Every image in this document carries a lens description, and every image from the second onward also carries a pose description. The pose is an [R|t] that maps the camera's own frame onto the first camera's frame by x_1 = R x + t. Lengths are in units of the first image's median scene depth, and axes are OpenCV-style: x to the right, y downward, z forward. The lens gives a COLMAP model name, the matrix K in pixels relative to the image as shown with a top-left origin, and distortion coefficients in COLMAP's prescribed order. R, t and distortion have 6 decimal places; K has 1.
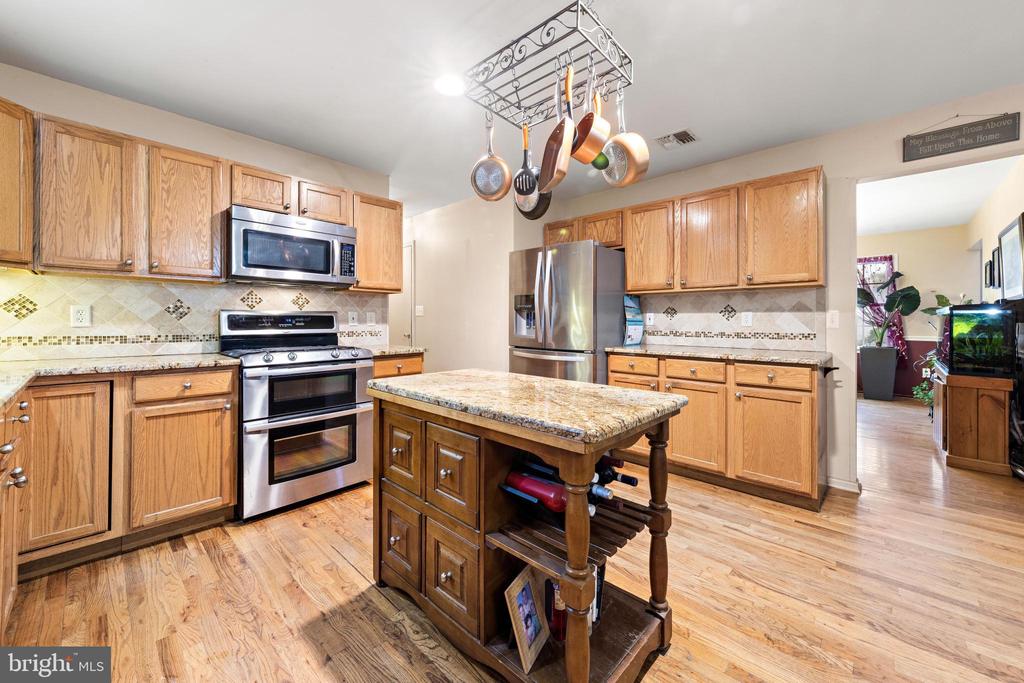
lens RADIAL K [[413.6, 0, 525.0], [0, 413.6, 319.8], [0, 0, 1]] dist [0.010459, -0.000327]
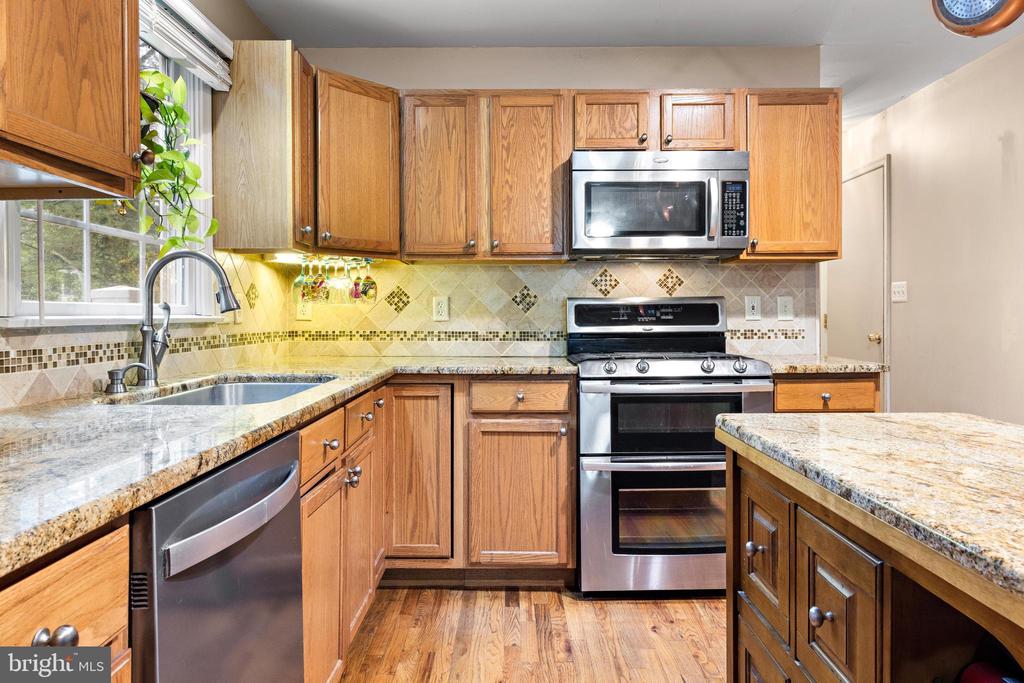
lens RADIAL K [[697.6, 0, 518.3], [0, 697.6, 322.8], [0, 0, 1]] dist [0.007027, -0.001288]
pose [[0.665786, 0.002295, -0.746140, 0.145402], [0.009185, 0.999894, 0.011272, 0.005571], [0.746087, -0.014358, 0.665694, 0.137599]]
